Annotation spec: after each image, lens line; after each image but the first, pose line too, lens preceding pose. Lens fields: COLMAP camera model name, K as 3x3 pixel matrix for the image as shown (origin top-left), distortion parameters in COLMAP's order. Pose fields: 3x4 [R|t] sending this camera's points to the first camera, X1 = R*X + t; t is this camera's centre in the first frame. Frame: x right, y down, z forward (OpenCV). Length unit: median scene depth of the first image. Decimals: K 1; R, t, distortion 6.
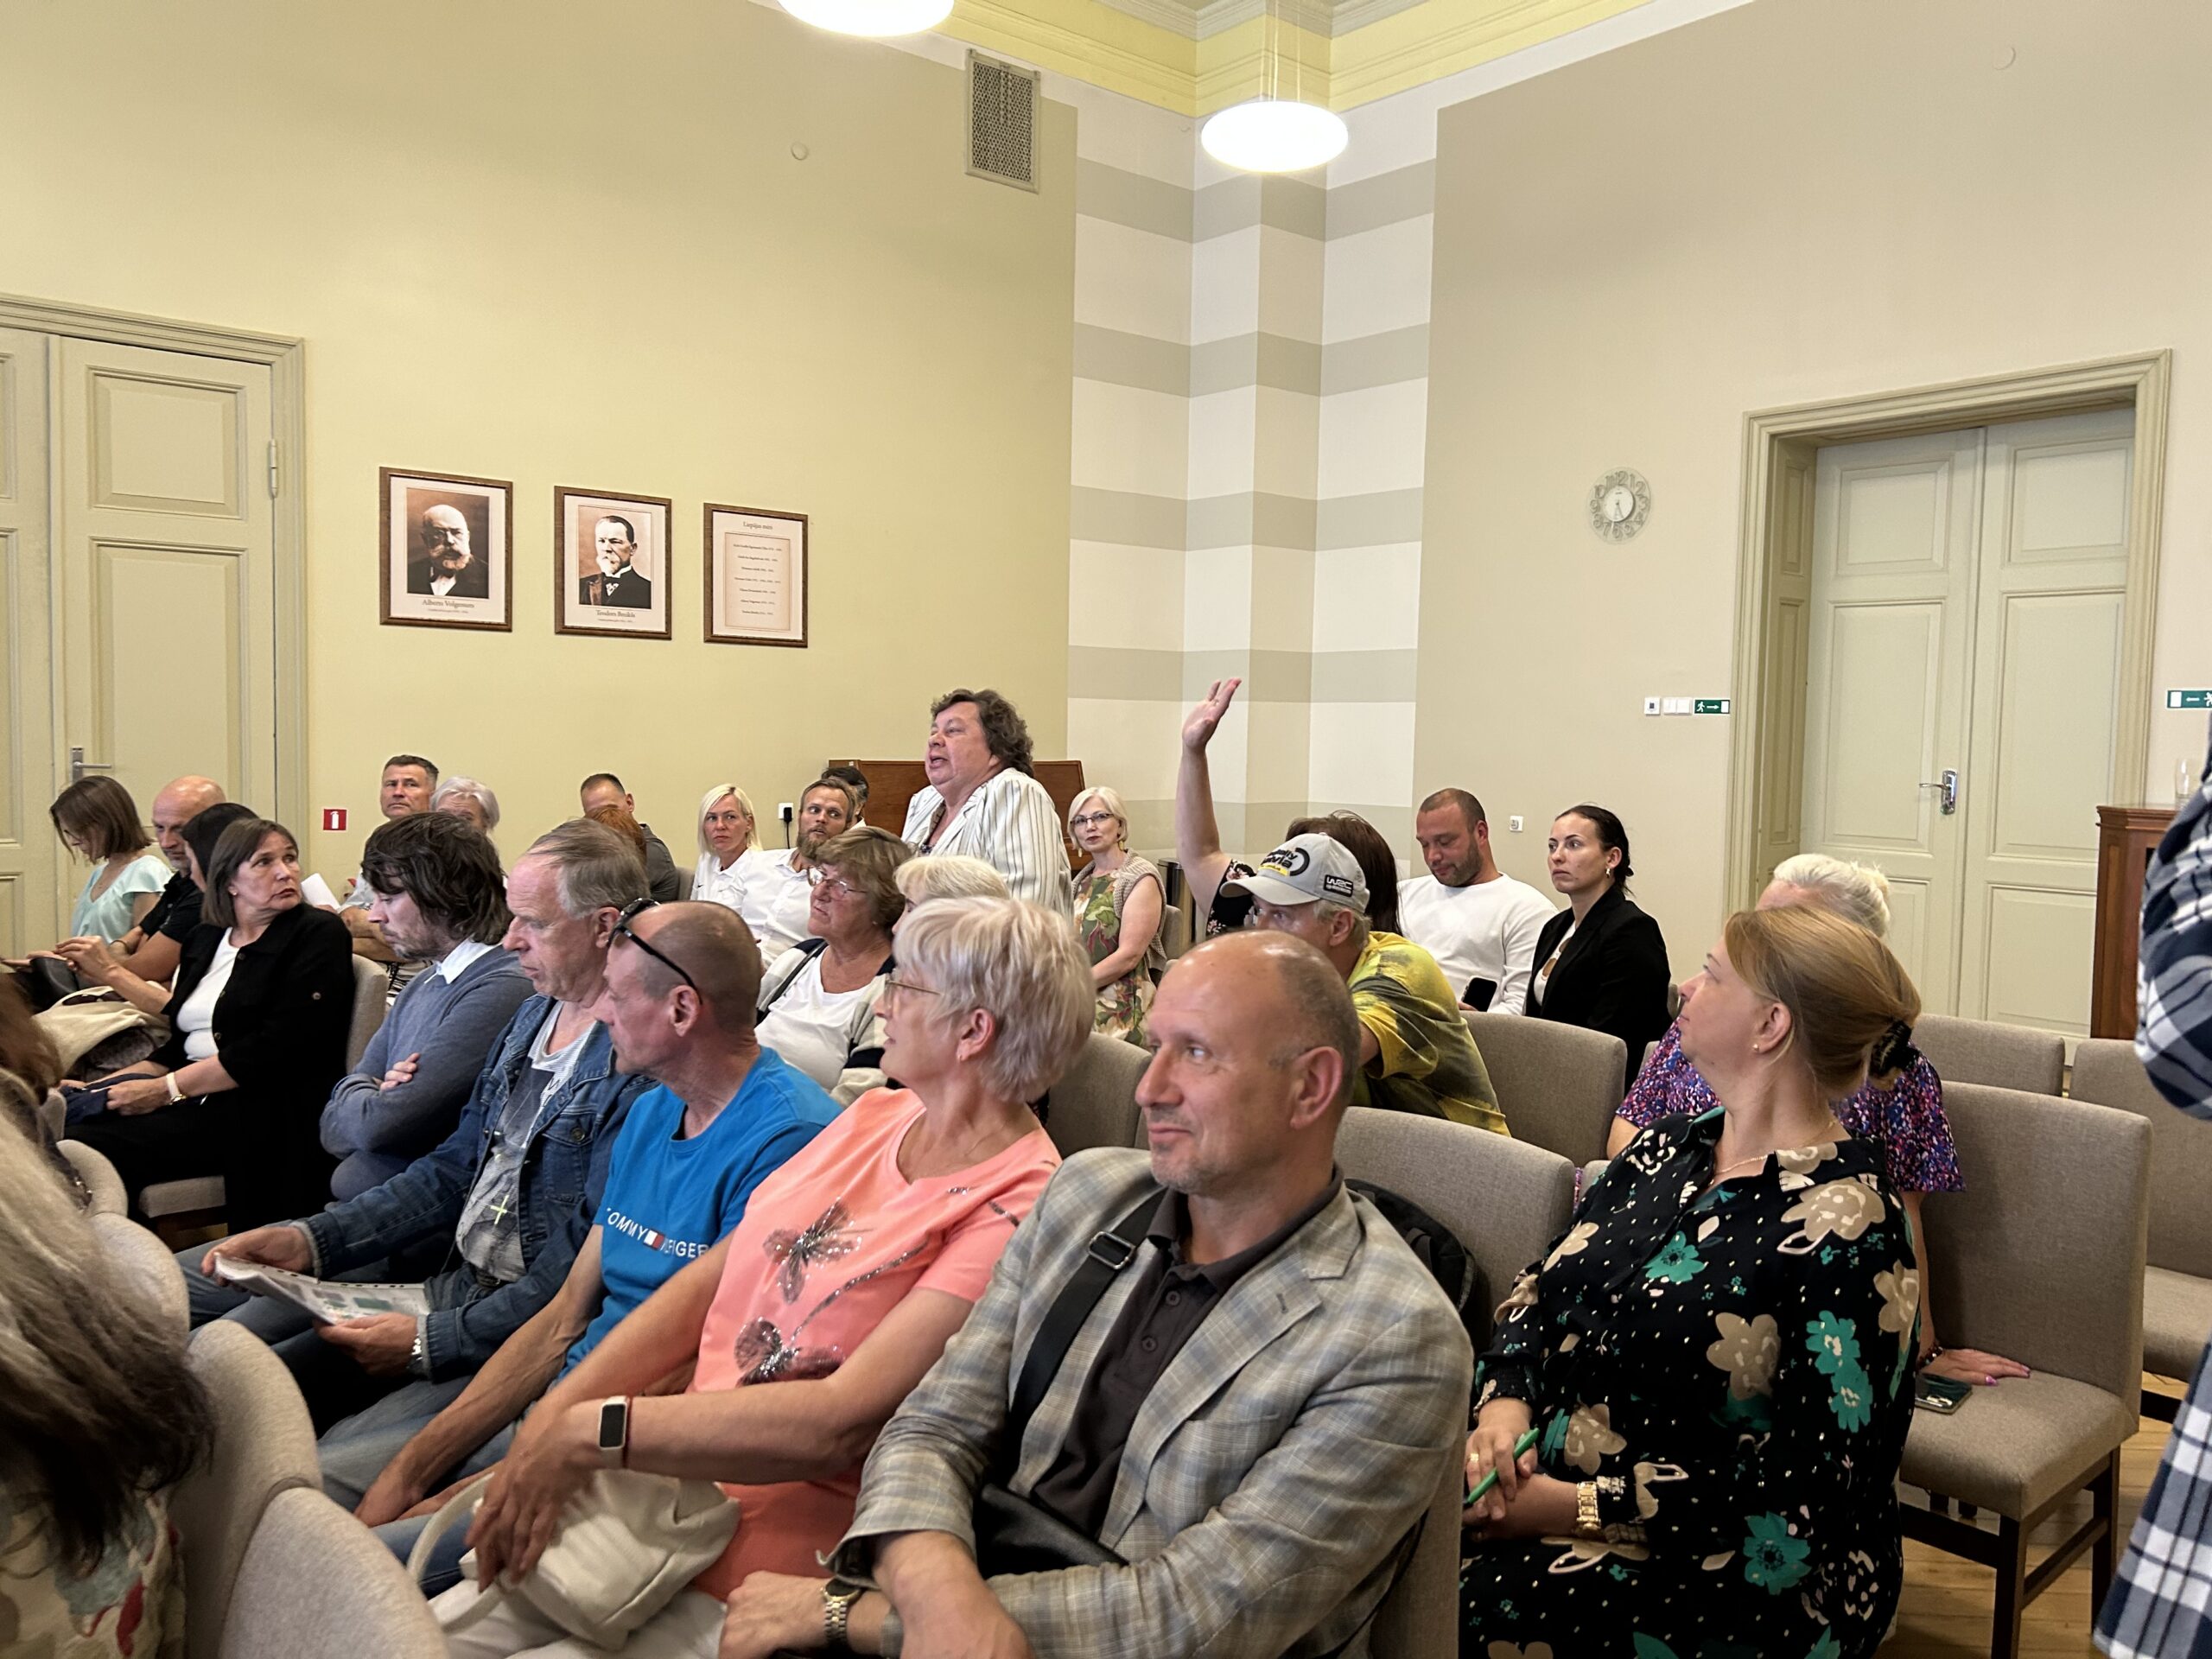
lens RADIAL K [[1672.2, 0, 1115.5], [0, 1672.2, 825.6], [0, 0, 1]] dist [0.048264, -0.036094]
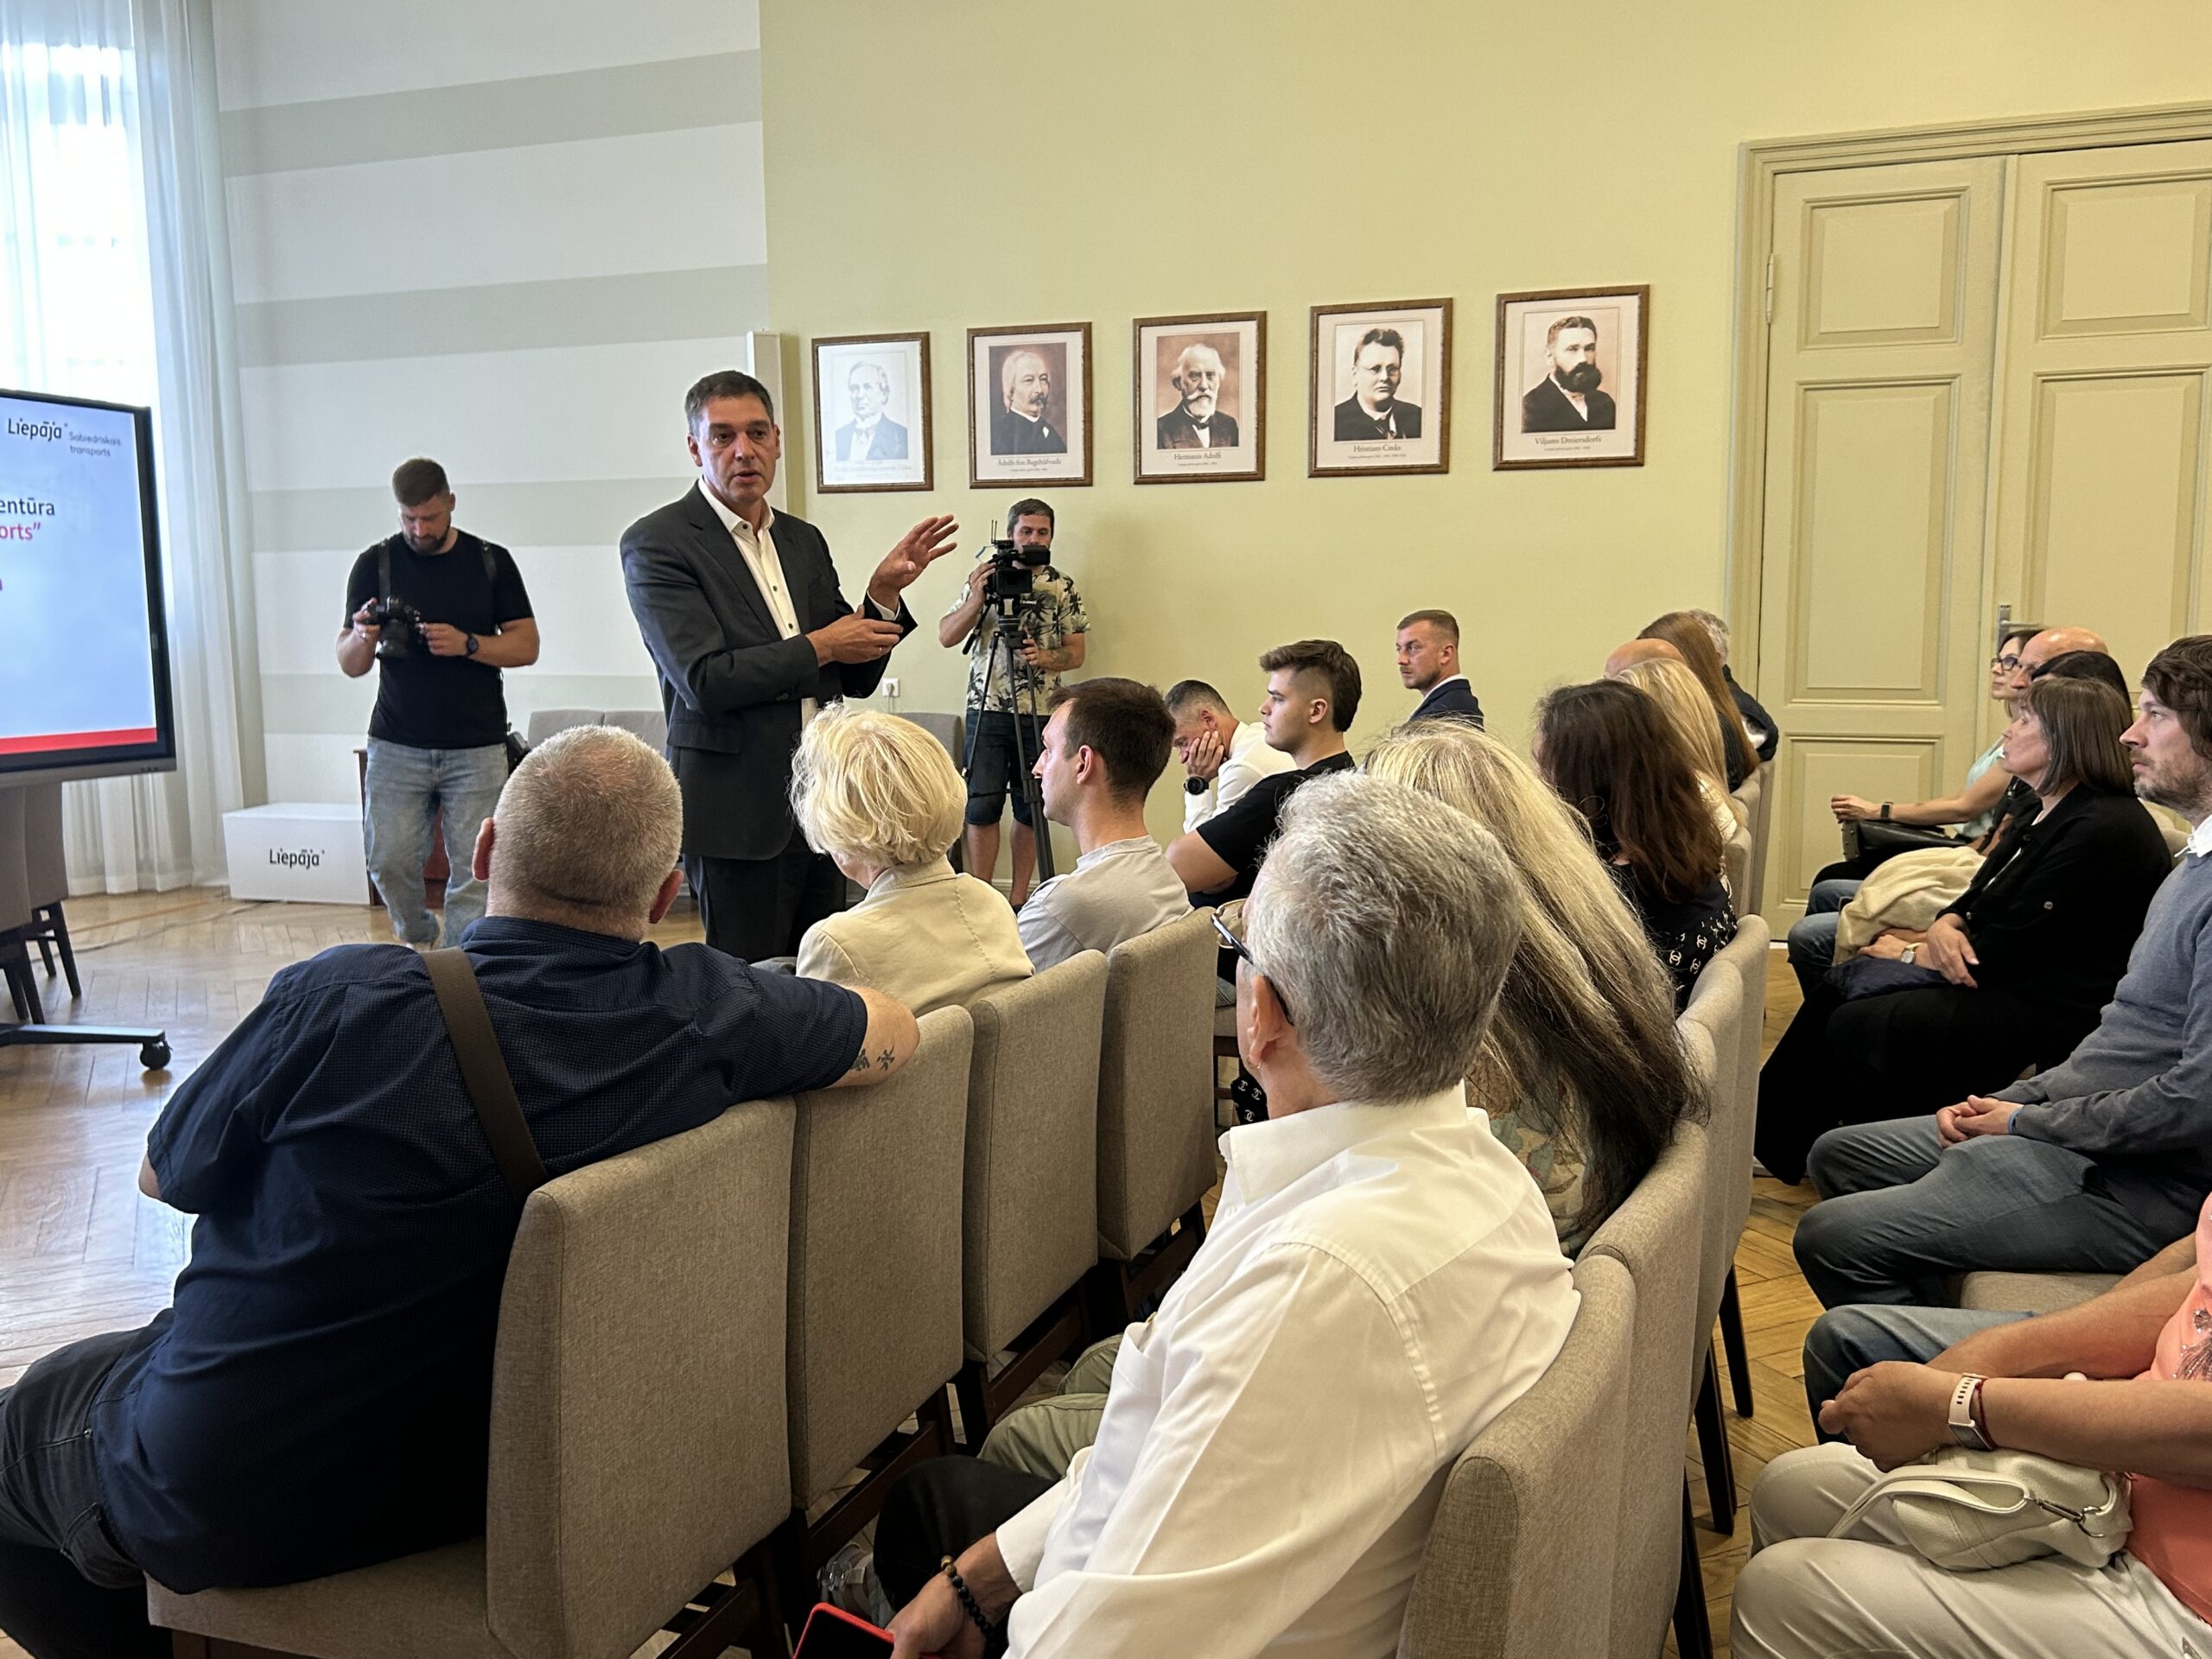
lens RADIAL K [[1928.3, 0, 1126.7], [0, 1928.3, 808.2], [0, 0, 1]] dist [0.036447, -0.019722]
pose [[0.500870, 0.077184, -0.862074, 0.545602], [-0.027512, 0.996932, 0.073274, -0.015838], [0.865085, -0.012984, 0.501457, 0.455900]]
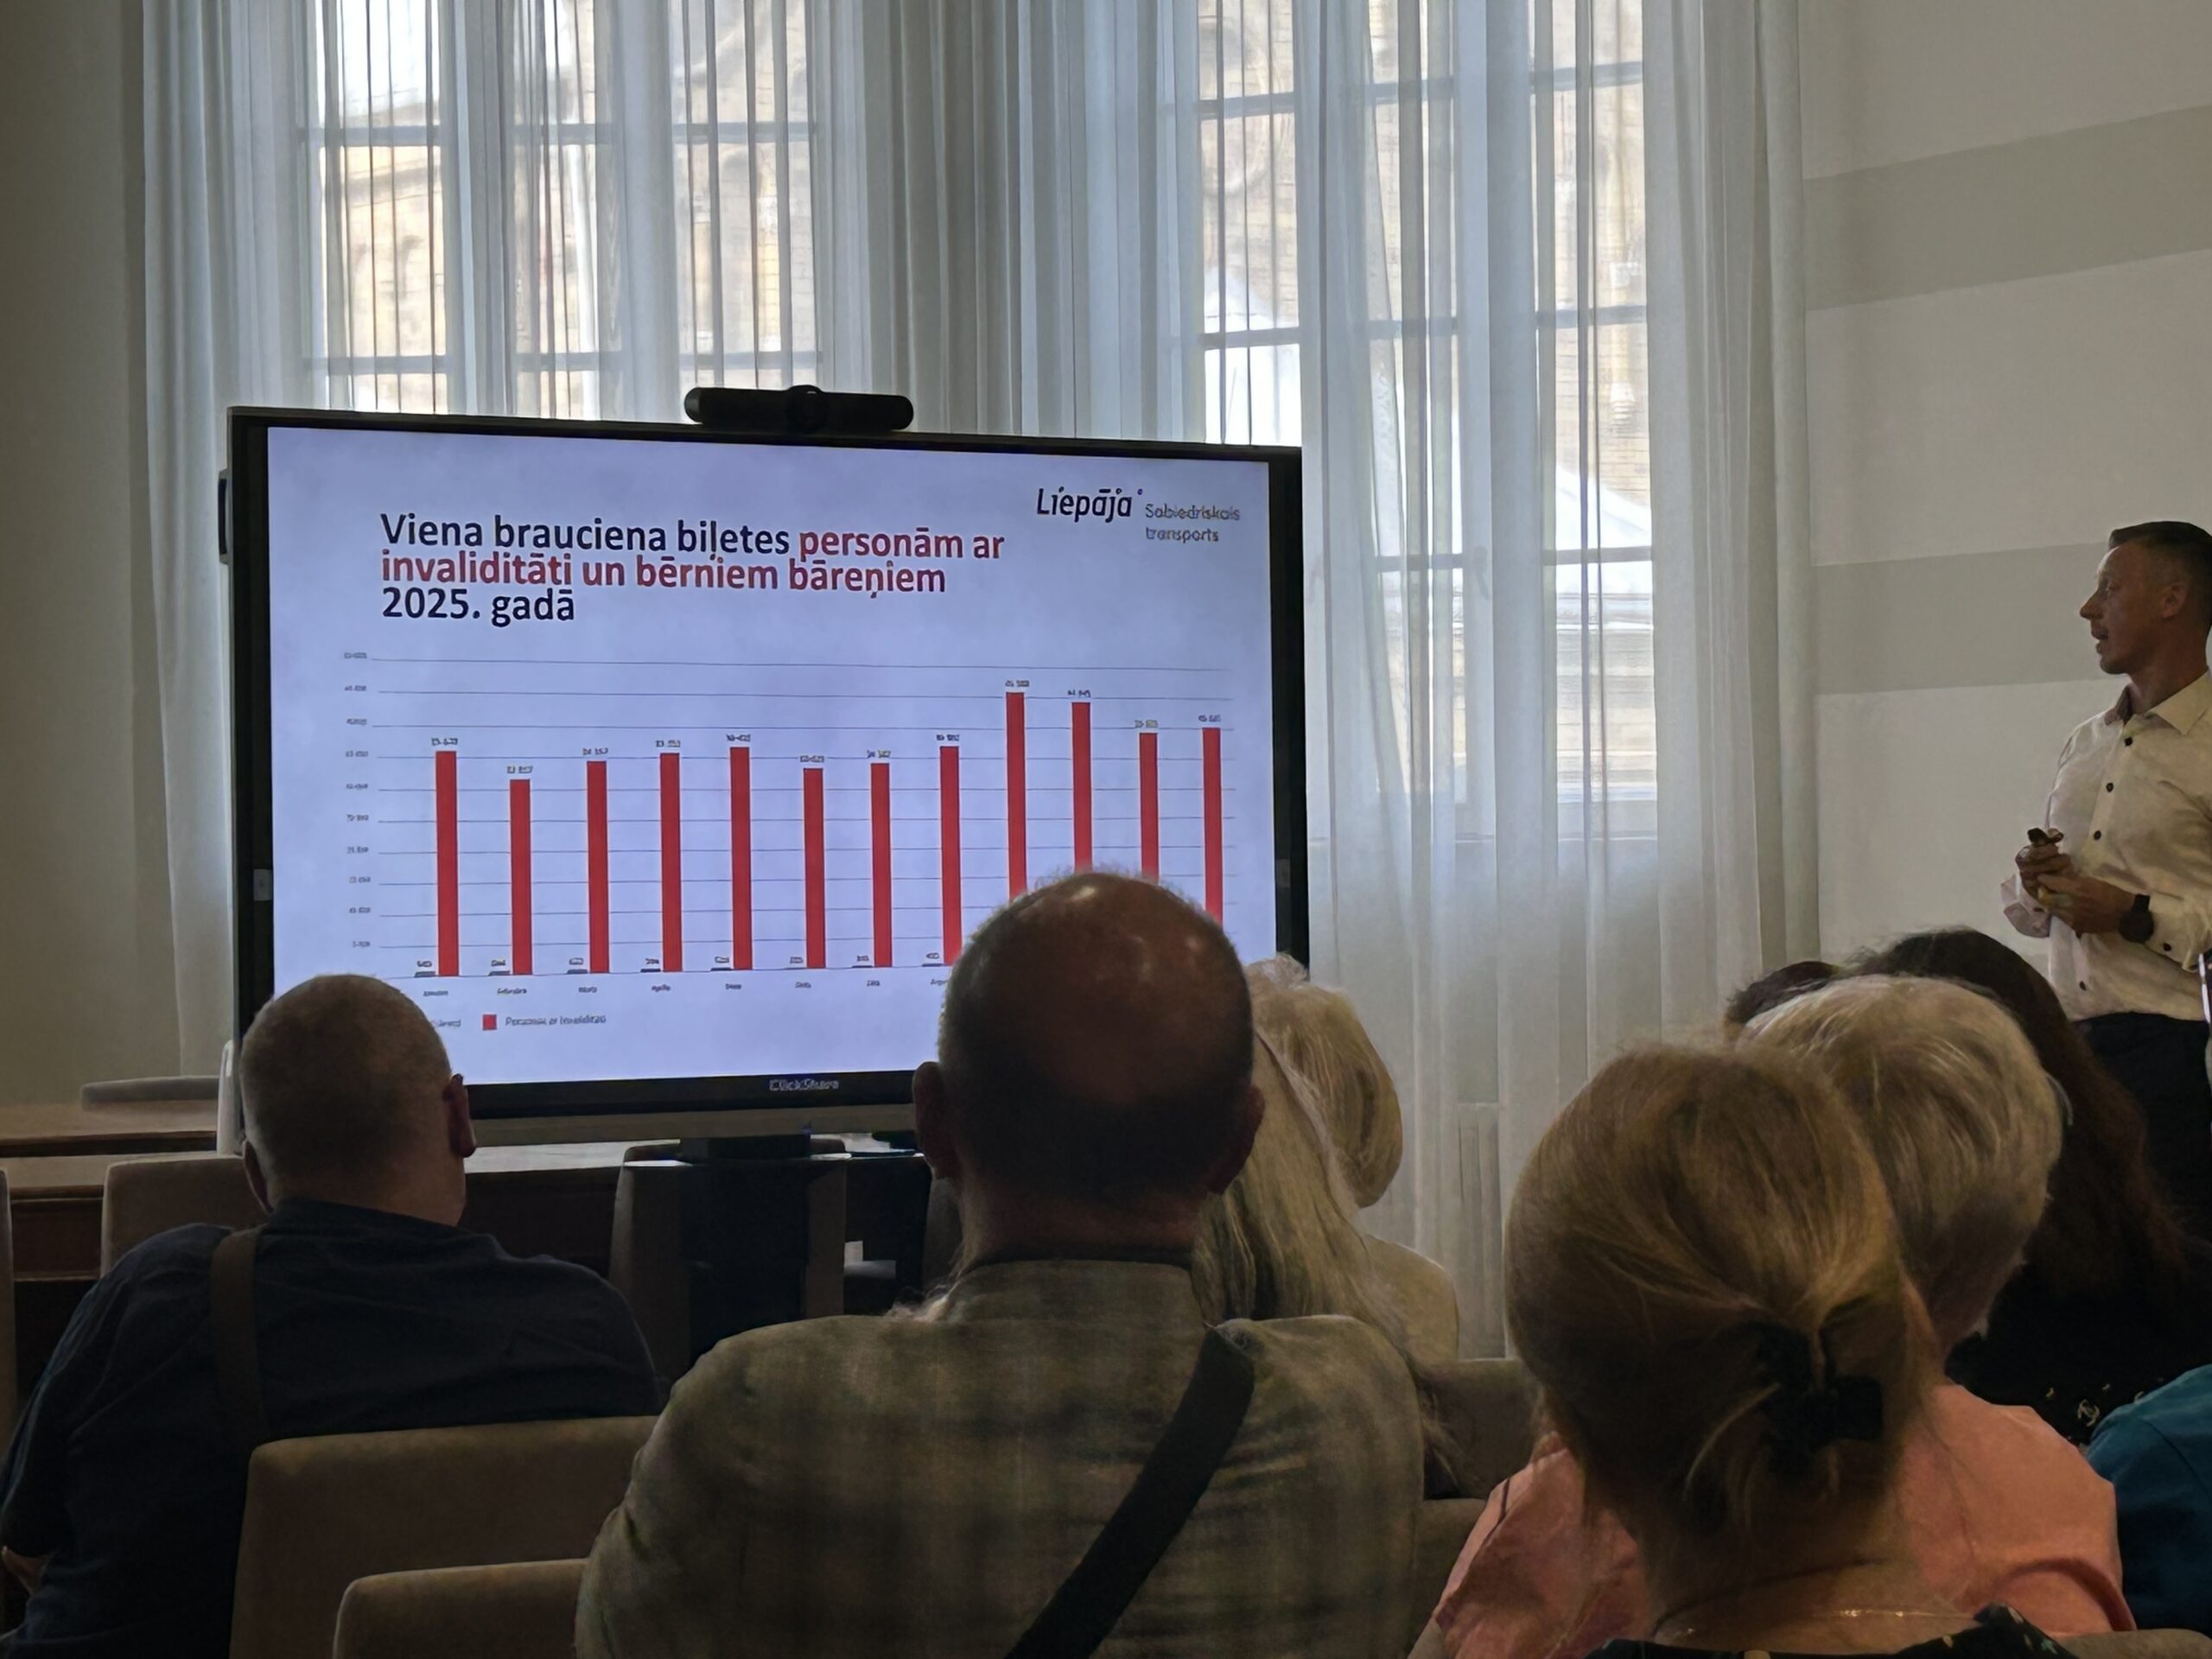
lens RADIAL K [[5677.0, 0, 1105.1], [0, 5677.0, 829.7], [0, 0, 1]] dist [-0.450917, 0.000000]
pose [[-0.184865, -0.006213, -0.982744, 0.922245], [-0.039793, 0.999207, 0.001168, -0.025582], [0.981958, 0.039323, -0.184966, 0.725897]]
